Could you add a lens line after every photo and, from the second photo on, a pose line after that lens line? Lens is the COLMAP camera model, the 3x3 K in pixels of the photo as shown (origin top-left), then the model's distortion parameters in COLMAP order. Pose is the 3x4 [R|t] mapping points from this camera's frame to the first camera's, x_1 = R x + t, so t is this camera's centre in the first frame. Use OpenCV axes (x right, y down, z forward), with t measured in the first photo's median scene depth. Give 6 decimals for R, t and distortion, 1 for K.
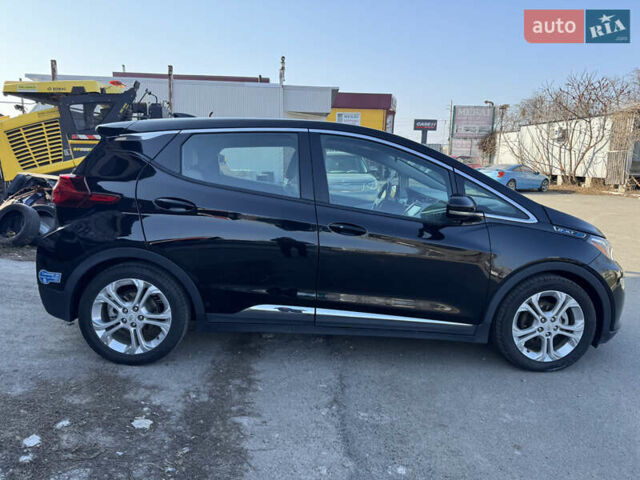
lens RADIAL K [[452.6, 0, 317.8], [0, 452.6, 240.4], [0, 0, 1]] dist [0.010863, -0.010091]
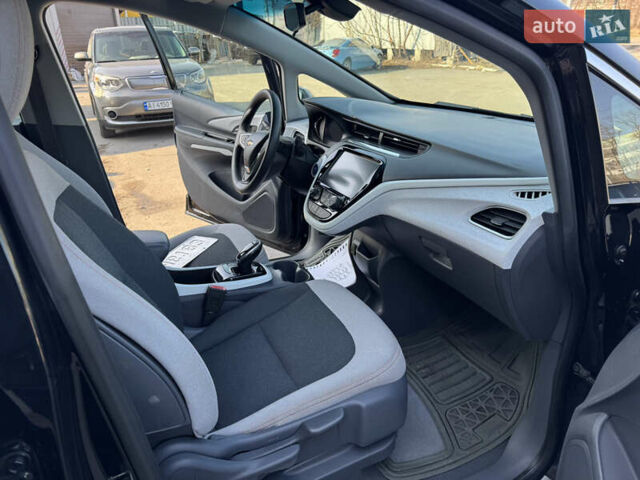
lens RADIAL K [[452.6, 0, 318.1], [0, 452.6, 241.3], [0, 0, 1]] dist [0.010863, -0.010091]
pose [[0.927840, -0.182441, 0.325312, 0.006482], [0.097102, 0.960281, 0.261593, -0.021232], [-0.360116, -0.211128, 0.908703, 0.115820]]
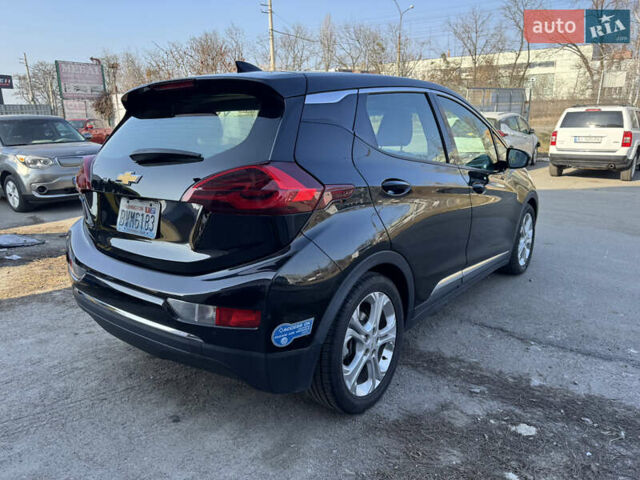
lens RADIAL K [[452.6, 0, 325.6], [0, 452.6, 240.1], [0, 0, 1]] dist [0.010863, -0.010091]
pose [[0.650076, -0.214504, 0.728964, -0.132622], [0.156323, 0.976561, 0.147956, -0.016521], [-0.743616, 0.017772, 0.668371, 0.076077]]
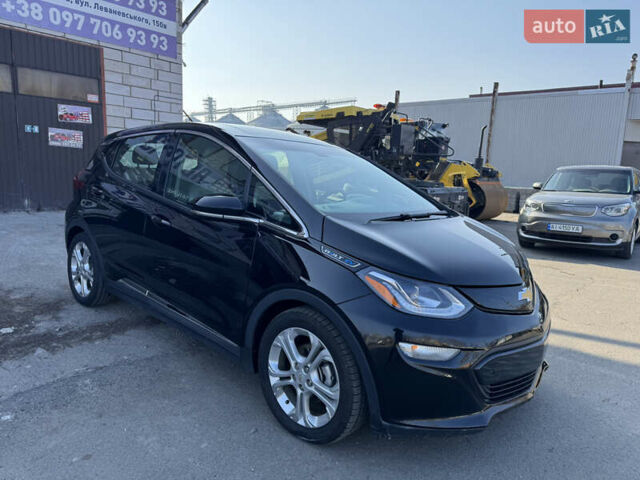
lens RADIAL K [[452.6, 0, 319.7], [0, 452.6, 239.6], [0, 0, 1]] dist [0.010863, -0.010091]
pose [[0.703182, 0.113591, -0.701878, 0.149501], [-0.145710, 0.989227, 0.014114, -0.007185], [0.695920, 0.092346, 0.712157, 0.068520]]
